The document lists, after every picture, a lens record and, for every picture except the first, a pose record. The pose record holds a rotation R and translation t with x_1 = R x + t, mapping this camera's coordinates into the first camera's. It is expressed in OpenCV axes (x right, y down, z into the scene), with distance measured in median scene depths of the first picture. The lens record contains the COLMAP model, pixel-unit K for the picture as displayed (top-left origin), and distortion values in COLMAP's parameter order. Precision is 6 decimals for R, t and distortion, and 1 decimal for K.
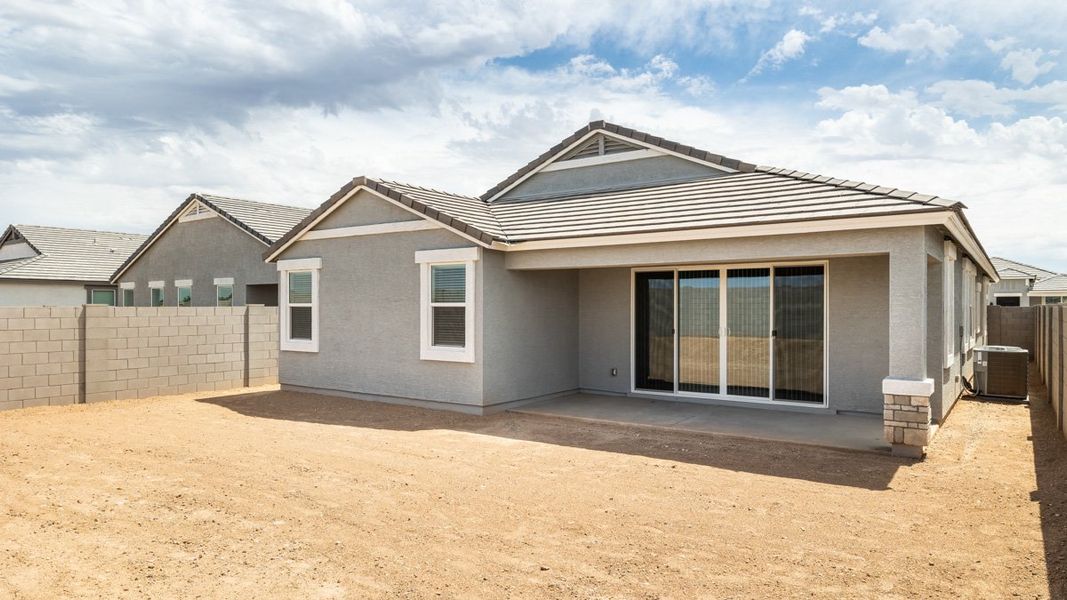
lens RADIAL K [[685.1, 0, 528.0], [0, 685.1, 304.7], [0, 0, 1]] dist [-0.015699, 0.000855]
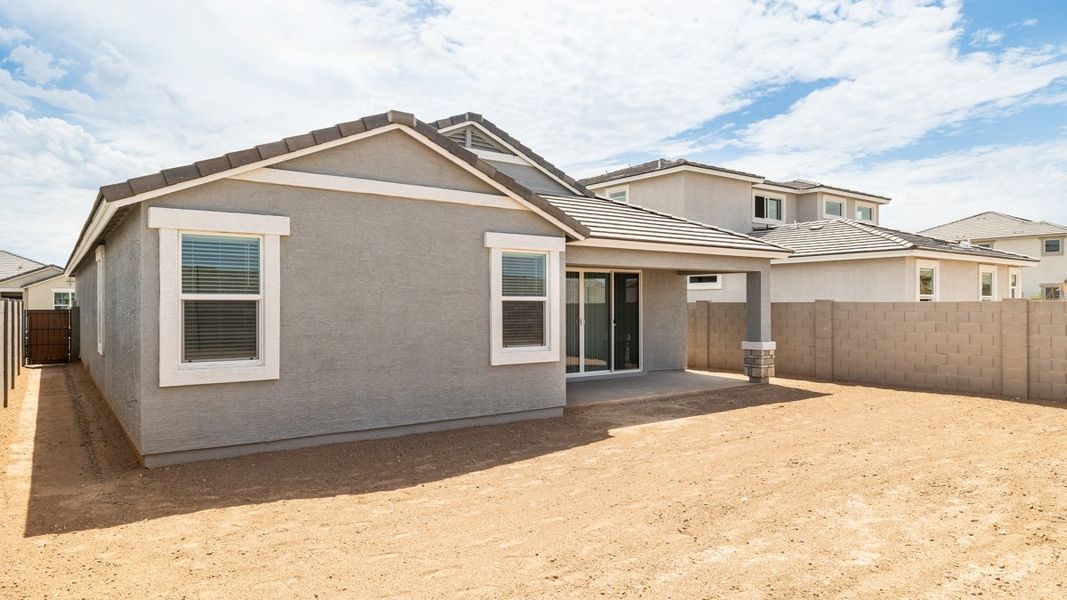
lens RADIAL K [[685.1, 0, 529.0], [0, 685.1, 298.1], [0, 0, 1]] dist [-0.015699, 0.000855]
pose [[0.291258, 0.007568, 0.956615, -0.903939], [-0.001797, 0.999971, -0.007364, 0.005588], [-0.956643, 0.000426, 0.291263, 0.704834]]
